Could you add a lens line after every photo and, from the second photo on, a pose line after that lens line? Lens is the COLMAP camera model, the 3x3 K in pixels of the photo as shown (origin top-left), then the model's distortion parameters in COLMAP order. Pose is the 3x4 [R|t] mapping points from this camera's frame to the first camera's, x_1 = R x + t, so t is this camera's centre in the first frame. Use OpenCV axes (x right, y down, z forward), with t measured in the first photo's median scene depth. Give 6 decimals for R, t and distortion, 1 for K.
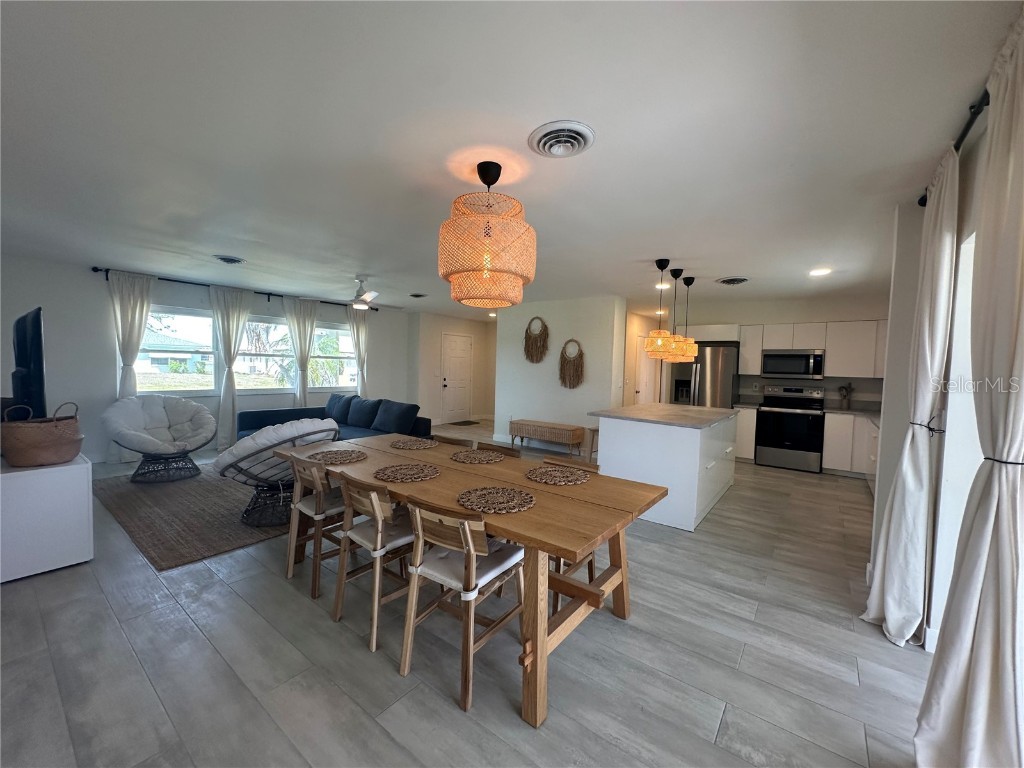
lens RADIAL K [[409.3, 0, 512.0], [0, 409.3, 384.0], [0, 0, 1]] dist [-0.001336, -0.000360]
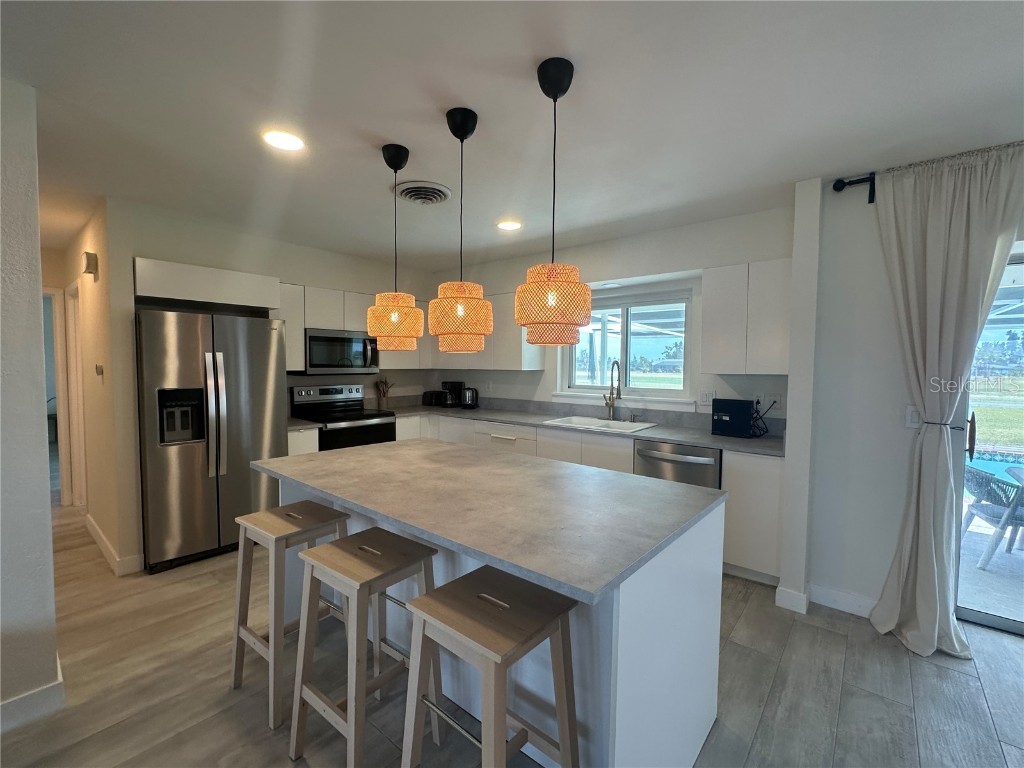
lens RADIAL K [[448.7, 0, 510.1], [0, 448.7, 387.3], [0, 0, 1]] dist [-0.001227, -0.000172]
pose [[0.039063, -0.081492, 0.995908, -0.032557], [0.033760, 0.996208, 0.080192, -0.040698], [-0.998666, 0.030489, 0.041666, 0.691875]]
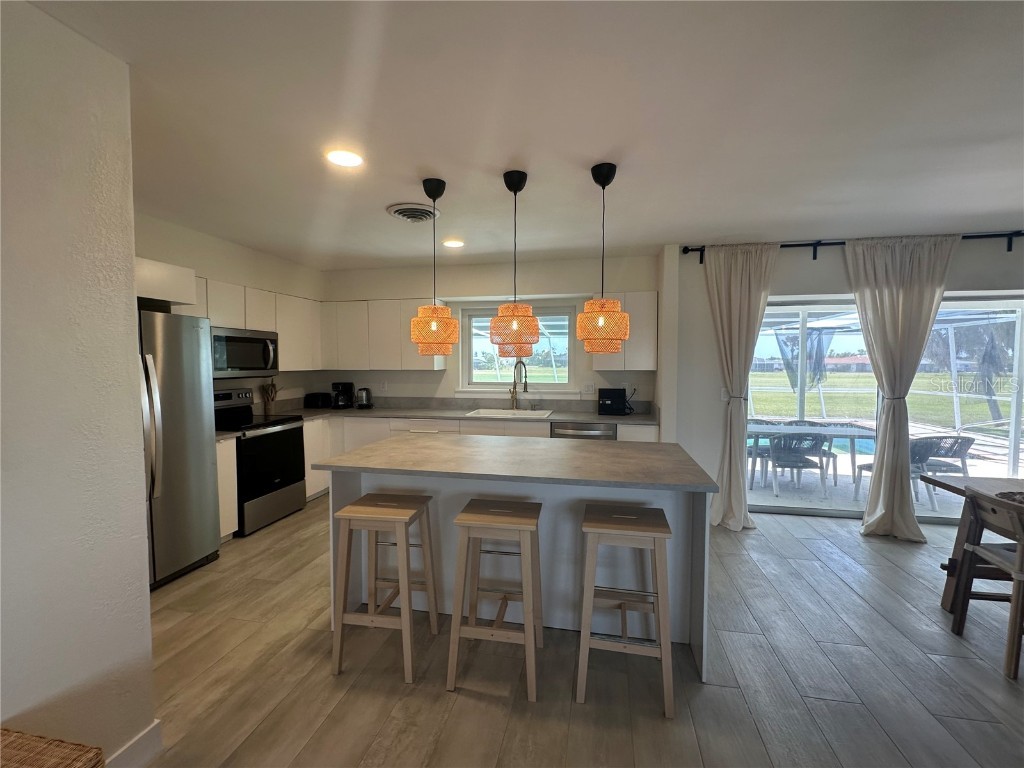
lens RADIAL K [[451.8, 0, 512.0], [0, 451.8, 384.0], [0, 0, 1]] dist [-0.000564, -0.000071]
pose [[-0.439440, -0.072744, 0.895322, -0.087312], [0.023527, 0.995442, 0.092426, -0.055141], [-0.897964, 0.061680, -0.435726, 0.925805]]
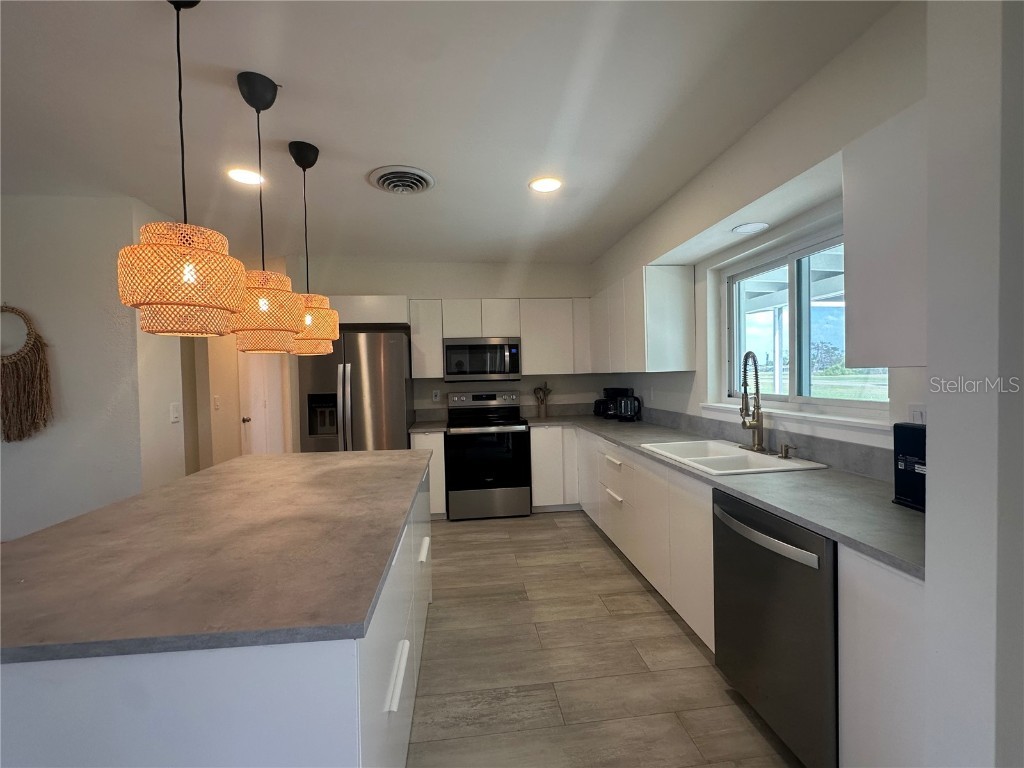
lens RADIAL K [[446.5, 0, 512.0], [0, 446.5, 384.0], [0, 0, 1]] dist [-0.001305, -0.000111]
pose [[0.716546, -0.059954, 0.694958, 0.203889], [0.070768, 0.997407, 0.013080, -0.013848], [-0.693940, 0.039808, 0.718931, 0.434624]]
